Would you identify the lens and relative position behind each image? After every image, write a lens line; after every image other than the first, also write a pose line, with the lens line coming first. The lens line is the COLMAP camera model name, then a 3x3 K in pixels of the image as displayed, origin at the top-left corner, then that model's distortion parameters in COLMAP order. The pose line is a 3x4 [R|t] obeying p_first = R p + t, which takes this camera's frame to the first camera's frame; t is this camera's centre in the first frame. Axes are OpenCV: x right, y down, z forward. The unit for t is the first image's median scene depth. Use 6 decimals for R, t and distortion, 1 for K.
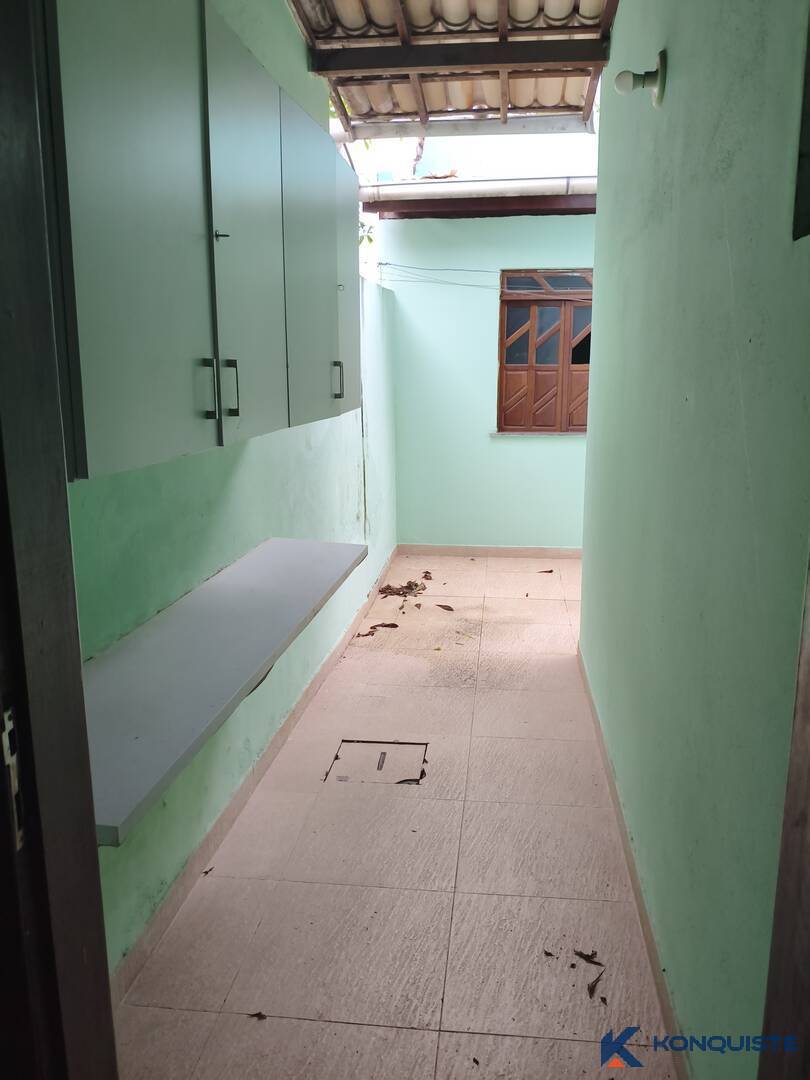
lens RADIAL K [[850.3, 0, 407.8], [0, 850.3, 536.0], [0, 0, 1]] dist [0.057950, -0.101615]
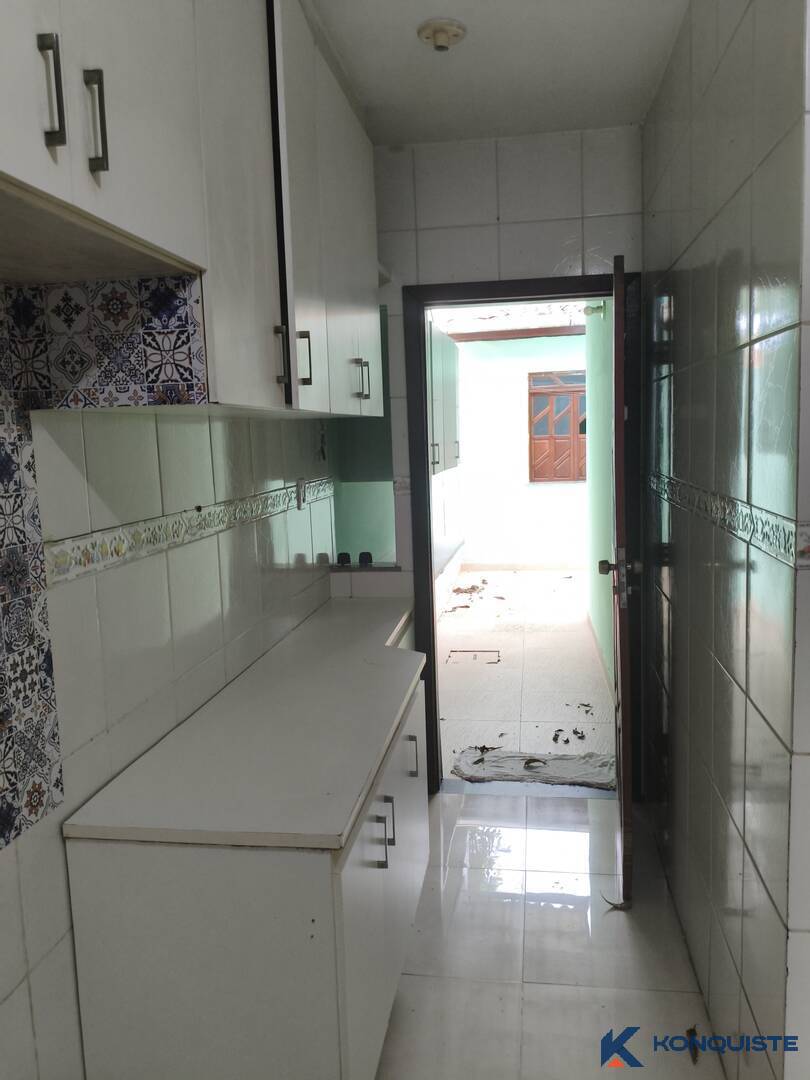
lens RADIAL K [[850.3, 0, 396.7], [0, 850.3, 542.5], [0, 0, 1]] dist [0.057950, -0.101615]
pose [[0.998683, -0.027289, -0.043450, -0.063443], [0.024084, 0.997065, -0.072669, 0.084097], [0.045306, 0.071527, 0.996409, -0.468703]]
